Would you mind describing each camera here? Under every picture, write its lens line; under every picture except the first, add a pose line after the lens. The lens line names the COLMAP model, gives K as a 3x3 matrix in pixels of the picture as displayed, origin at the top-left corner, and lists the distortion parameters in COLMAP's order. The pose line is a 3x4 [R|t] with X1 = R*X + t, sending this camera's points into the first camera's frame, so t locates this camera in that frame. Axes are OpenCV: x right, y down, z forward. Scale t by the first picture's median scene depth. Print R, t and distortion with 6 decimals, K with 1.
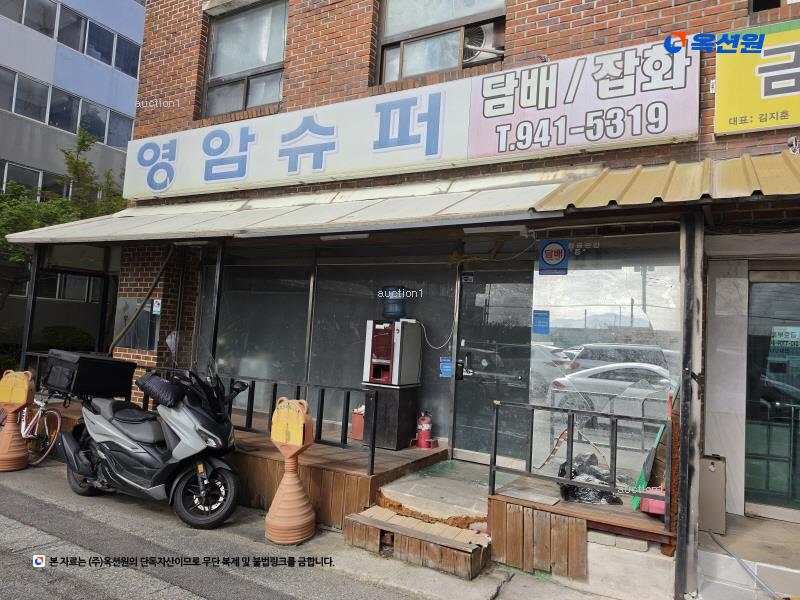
lens RADIAL K [[554.9, 0, 399.5], [0, 554.9, 304.4], [0, 0, 1]] dist [0.080355, -0.101320]
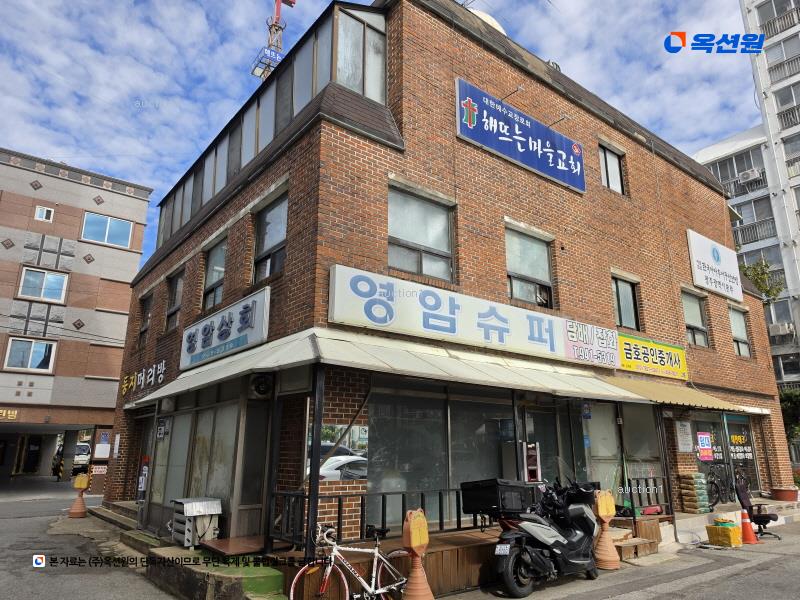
lens RADIAL K [[542.3, 0, 388.3], [0, 542.3, 290.3], [0, 0, 1]] dist [0.066979, -0.095984]
pose [[0.398781, 0.200901, 0.894770, -1.595685], [-0.040007, 0.978591, -0.201891, -0.062169], [-0.916173, 0.044713, 0.398281, 0.644885]]
